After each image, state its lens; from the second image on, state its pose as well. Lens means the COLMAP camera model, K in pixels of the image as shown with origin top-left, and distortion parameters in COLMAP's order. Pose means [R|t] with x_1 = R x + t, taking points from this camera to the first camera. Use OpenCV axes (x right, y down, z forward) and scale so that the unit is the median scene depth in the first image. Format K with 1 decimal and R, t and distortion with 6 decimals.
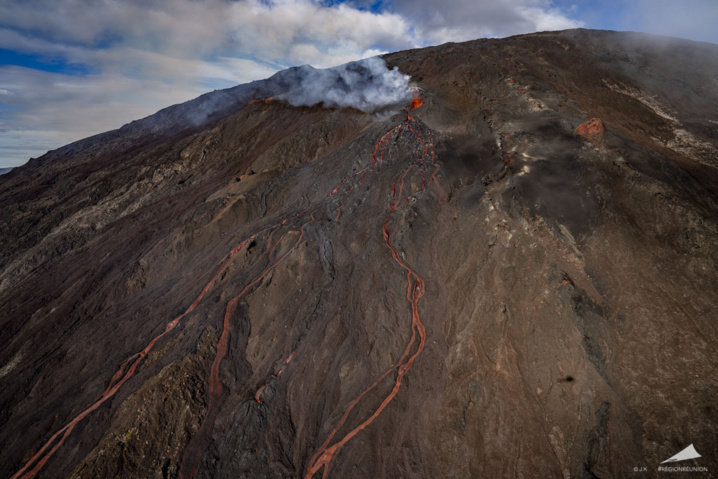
lens RADIAL K [[504.0, 0, 356.1], [0, 504.0, 239.9], [0, 0, 1]] dist [-0.129806, 0.100735]
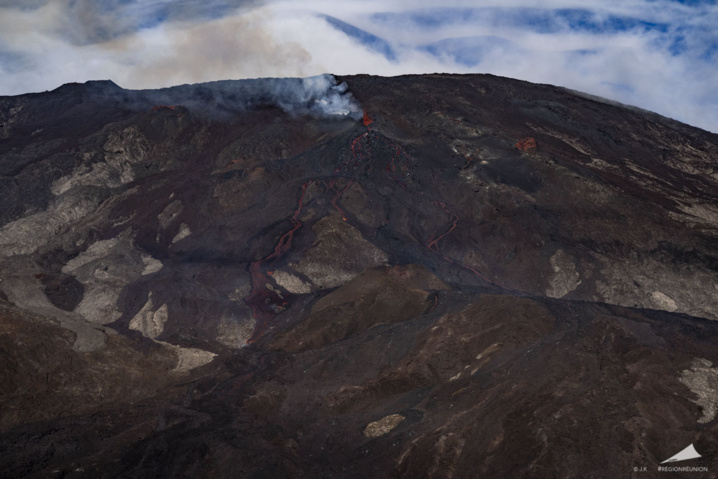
lens RADIAL K [[1399.5, 0, 359.0], [0, 1399.5, 239.5], [0, 0, 1]] dist [0.341073, 0.134409]
pose [[0.931163, 0.078898, 0.355963, -1.369564], [0.022284, 0.962166, -0.271553, 1.135505], [-0.363921, 0.260792, 0.894175, -2.311704]]
